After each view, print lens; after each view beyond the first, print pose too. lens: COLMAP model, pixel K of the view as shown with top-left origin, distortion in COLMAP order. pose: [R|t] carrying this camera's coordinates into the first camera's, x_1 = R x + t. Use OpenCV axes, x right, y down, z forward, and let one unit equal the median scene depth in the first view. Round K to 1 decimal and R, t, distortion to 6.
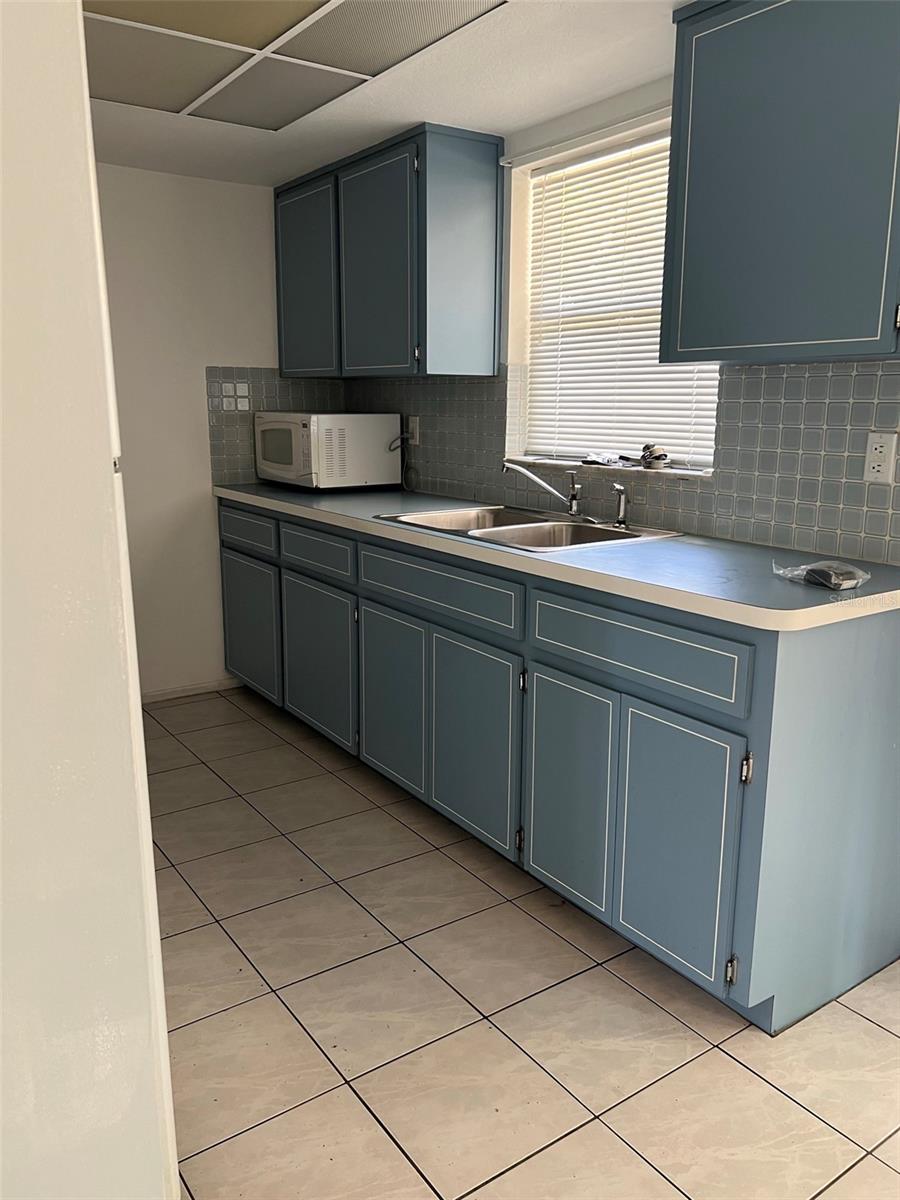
lens RADIAL K [[910.8, 0, 455.3], [0, 910.8, 598.0], [0, 0, 1]] dist [0.035215, -0.043172]
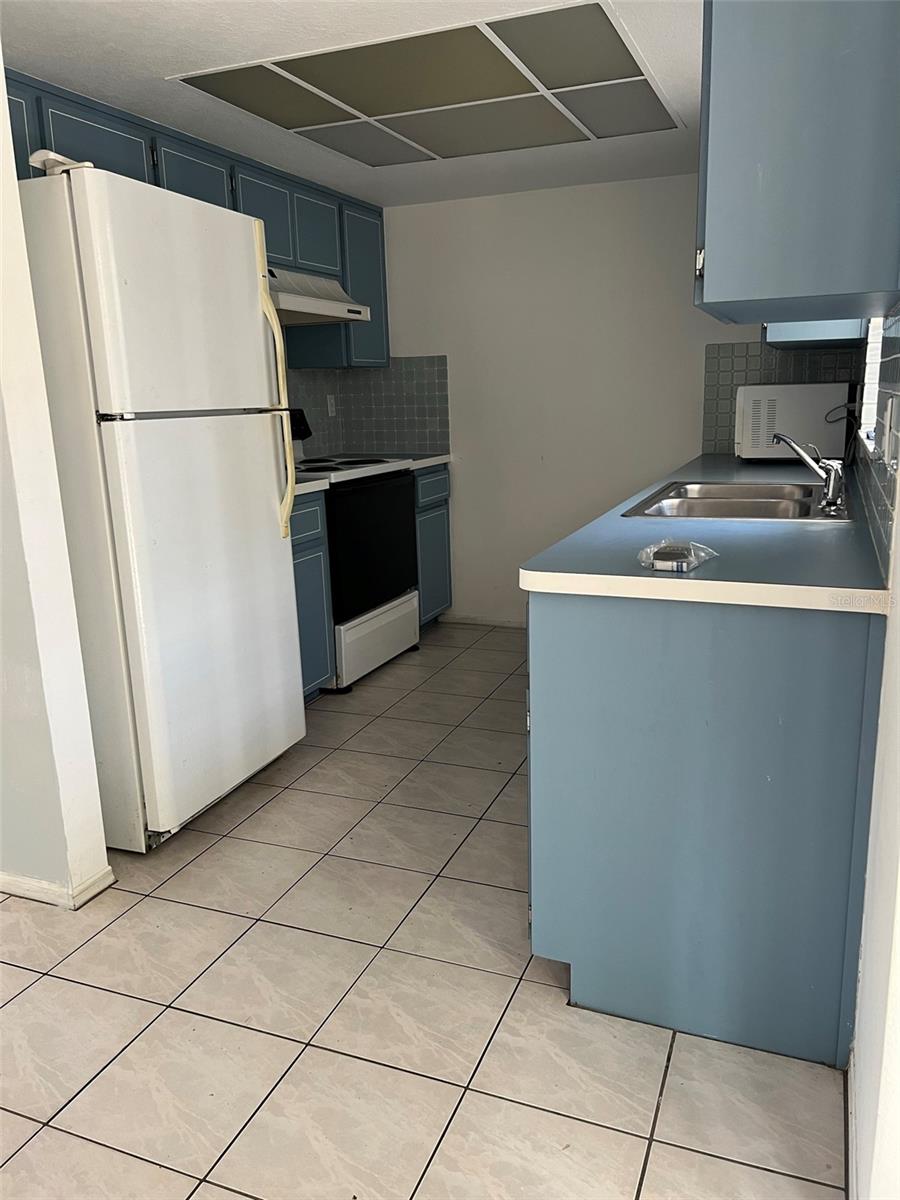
lens RADIAL K [[910.8, 0, 454.9], [0, 910.8, 600.7], [0, 0, 1]] dist [0.035215, -0.043172]
pose [[0.545551, 0.171156, -0.820415, 1.038761], [-0.147598, 0.983245, 0.106979, -0.046831], [0.824979, 0.062729, 0.561672, 0.310566]]
